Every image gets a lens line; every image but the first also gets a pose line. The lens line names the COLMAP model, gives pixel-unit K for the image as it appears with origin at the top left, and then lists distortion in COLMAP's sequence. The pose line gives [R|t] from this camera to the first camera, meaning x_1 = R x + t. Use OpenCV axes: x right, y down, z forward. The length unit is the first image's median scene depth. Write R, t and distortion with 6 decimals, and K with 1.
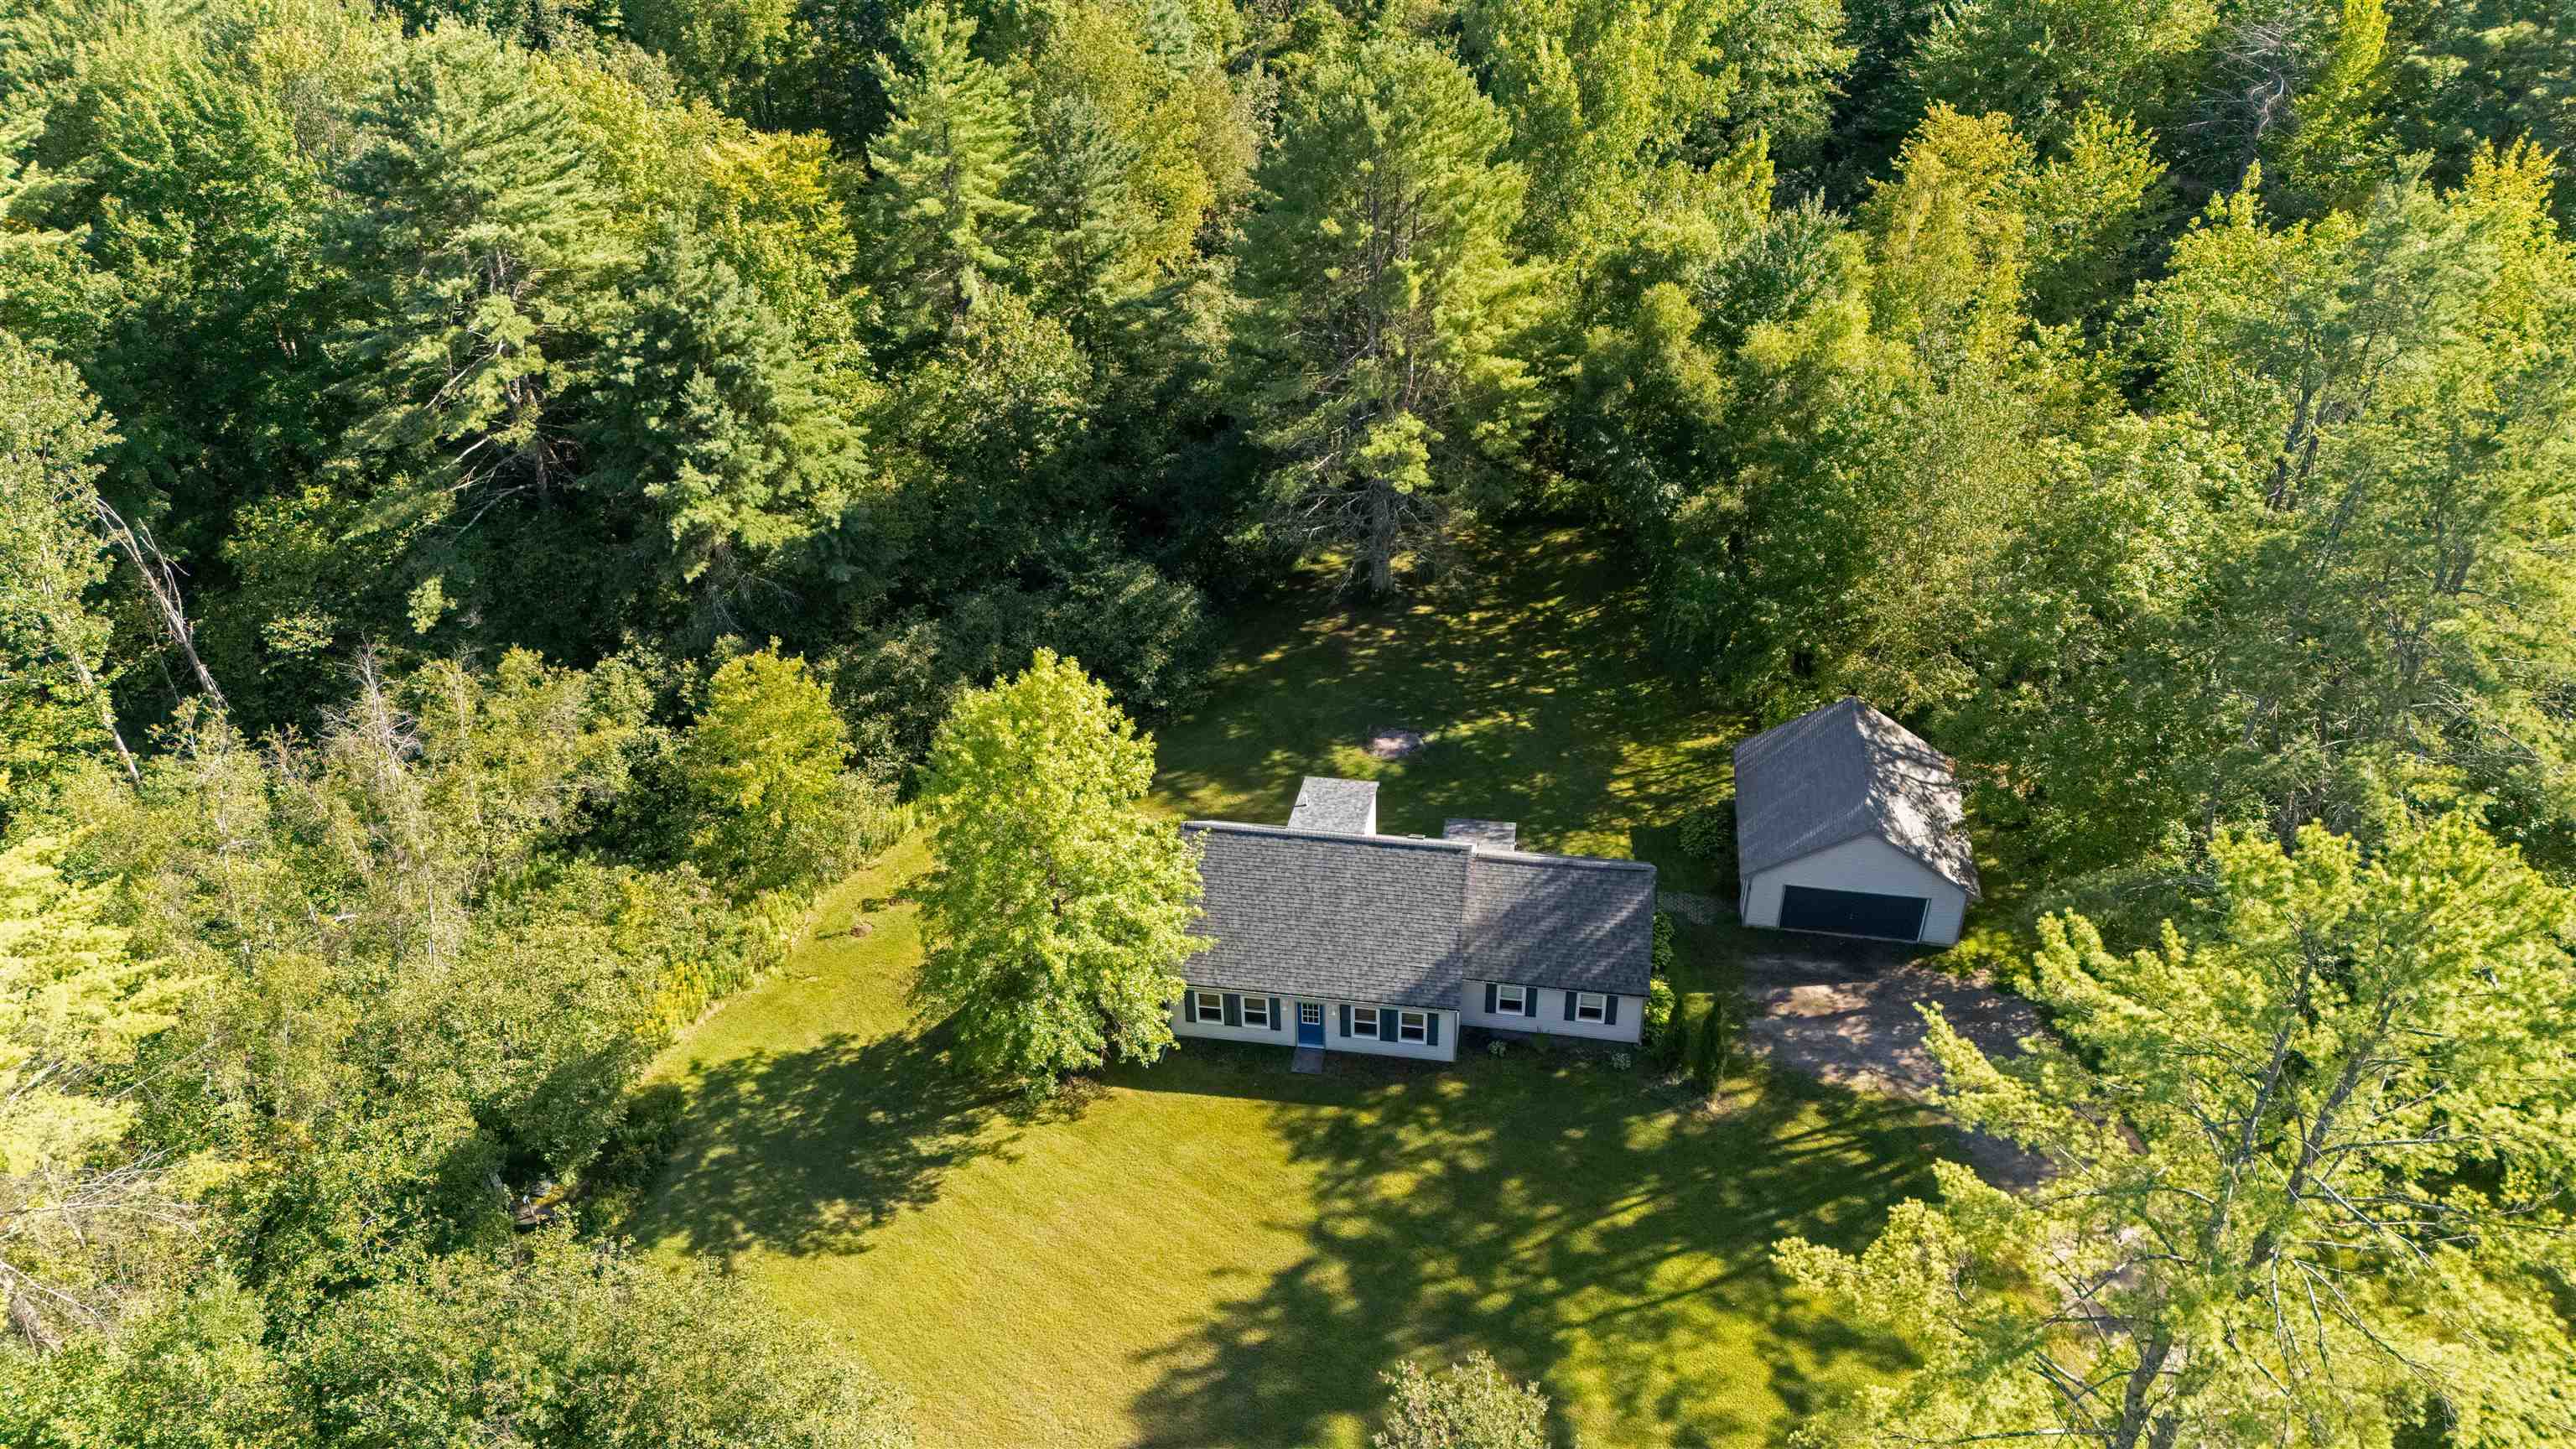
lens RADIAL K [[1858.8, 0, 1293.2], [0, 1858.8, 704.5], [0, 0, 1]] dist [0.078970, -0.065594]
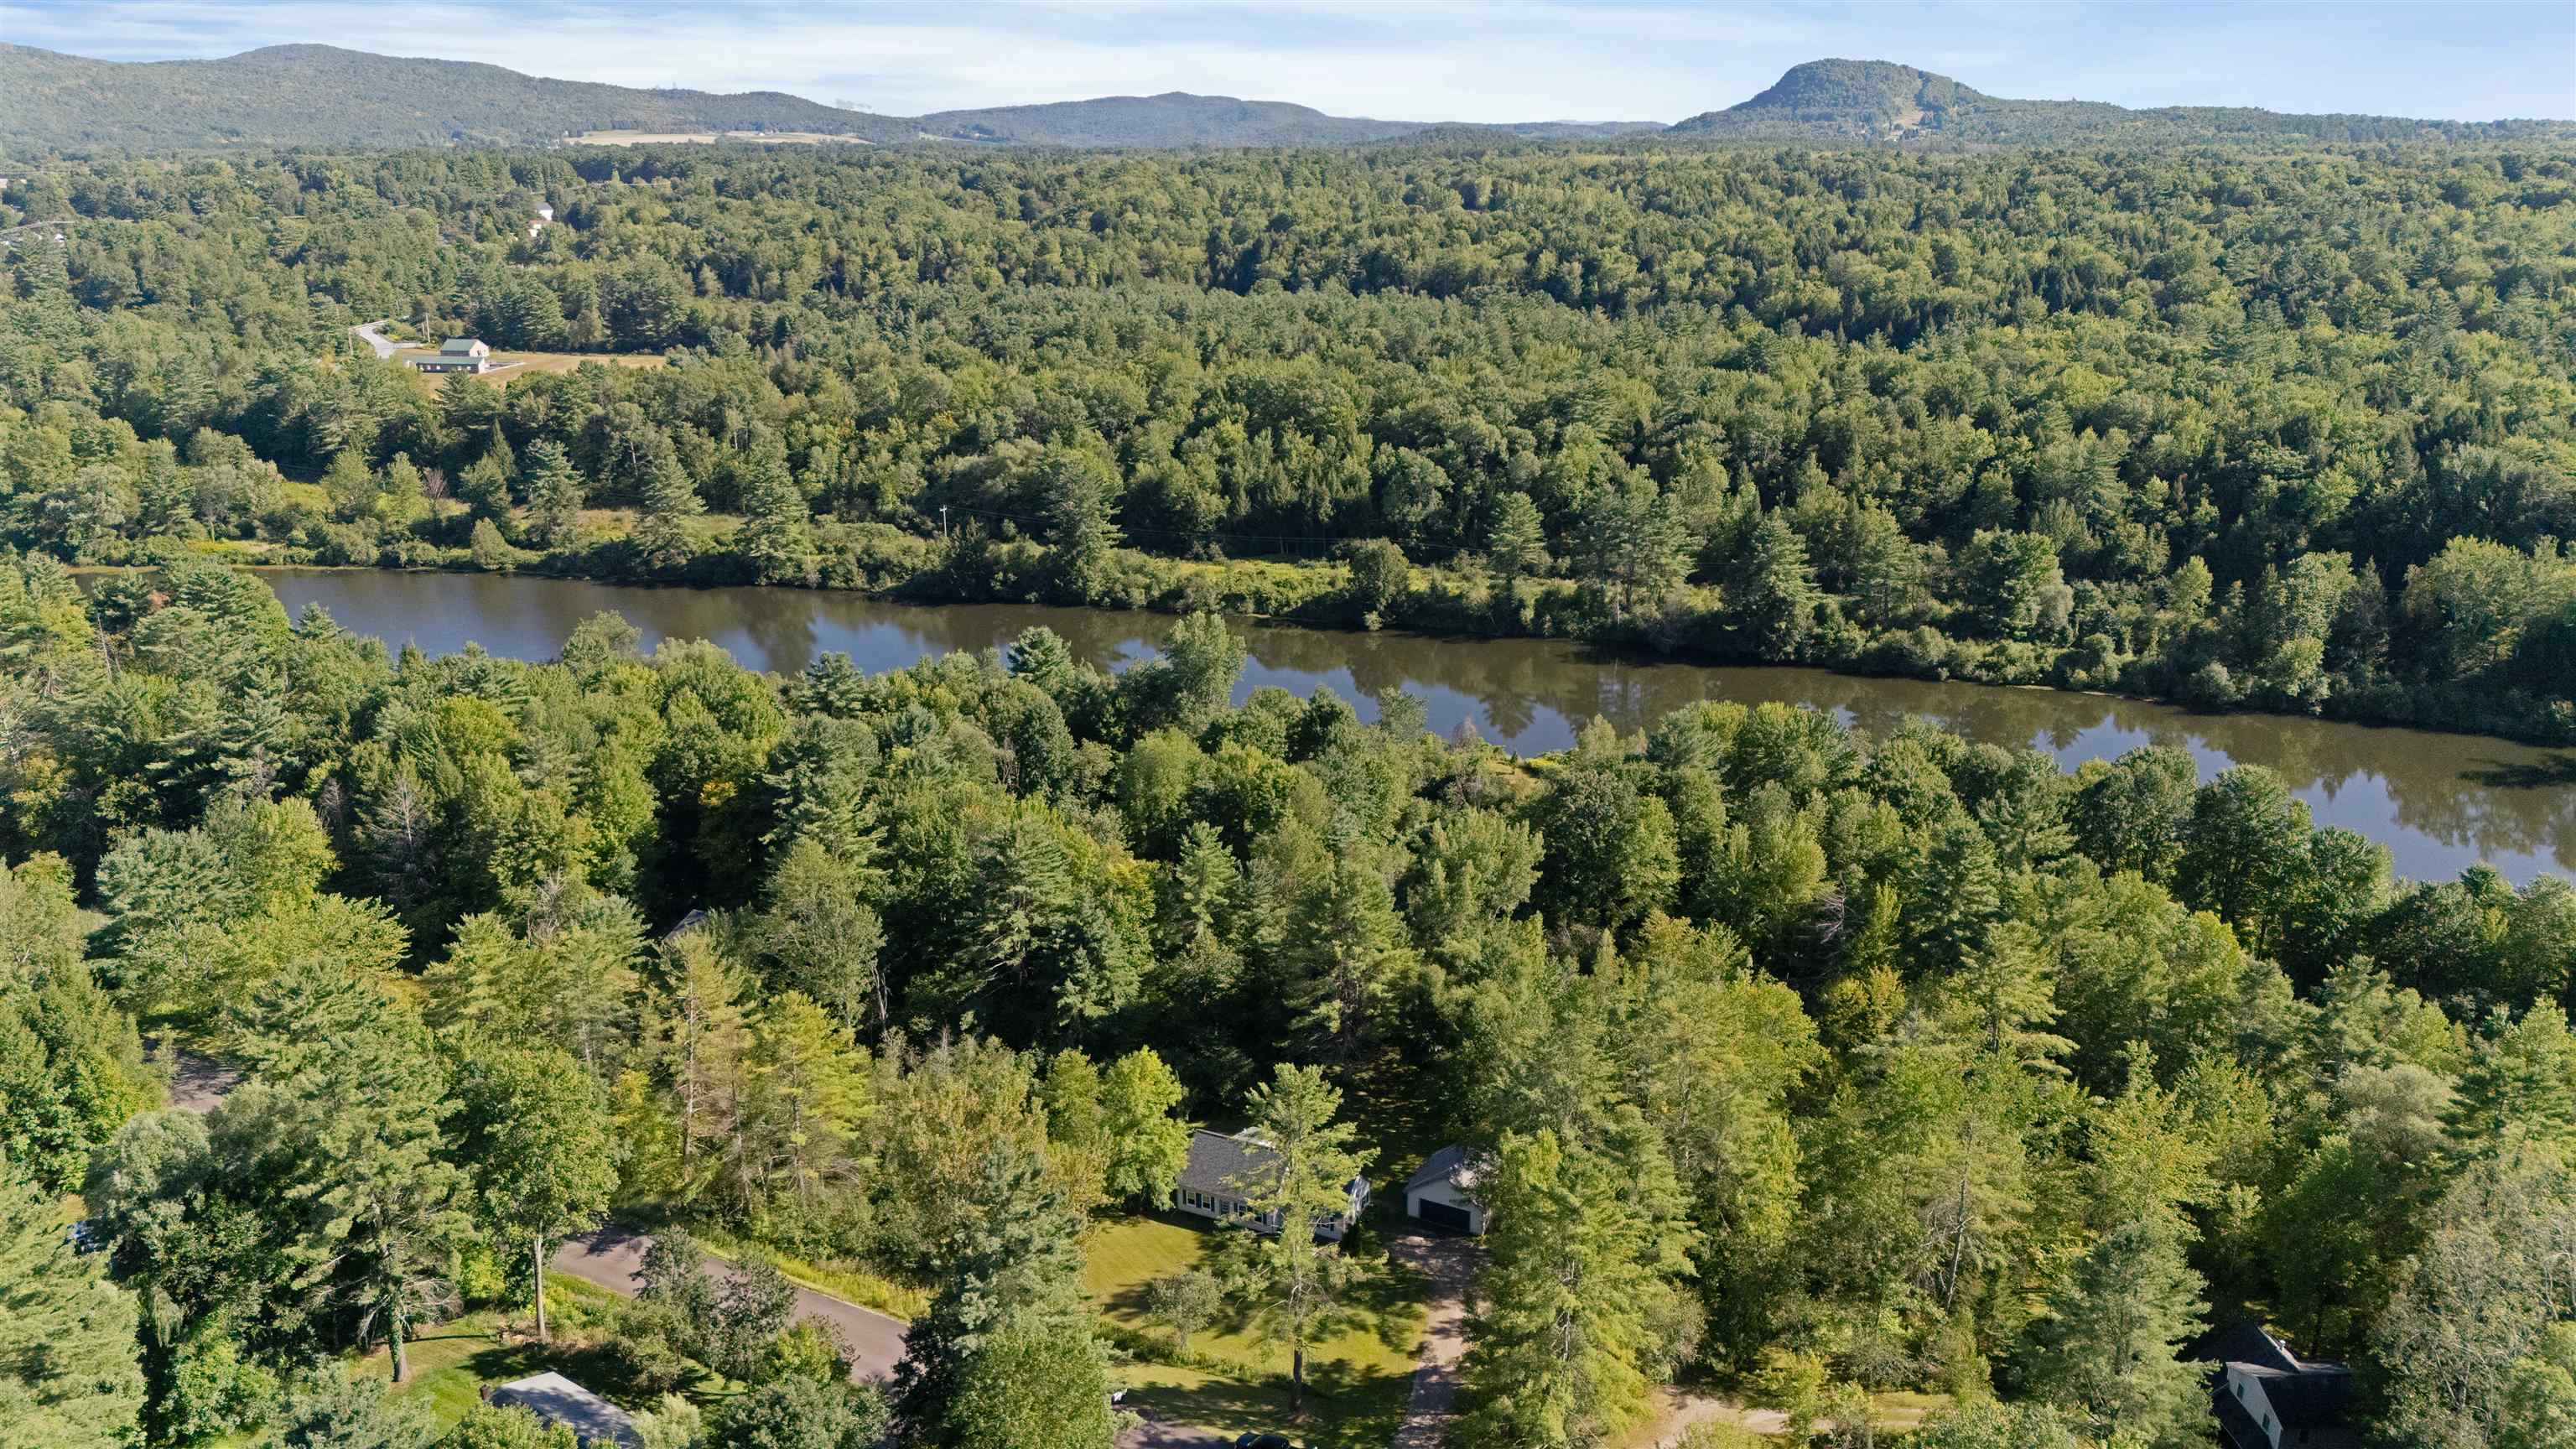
lens RADIAL K [[1858.8, 0, 1337.0], [0, 1858.8, 734.7], [0, 0, 1]] dist [0.078970, -0.065594]
pose [[0.961310, 0.108266, -0.253302, 0.669335], [-0.183683, 0.937197, -0.296519, 0.257296], [0.205291, 0.331573, 0.920823, -1.461306]]
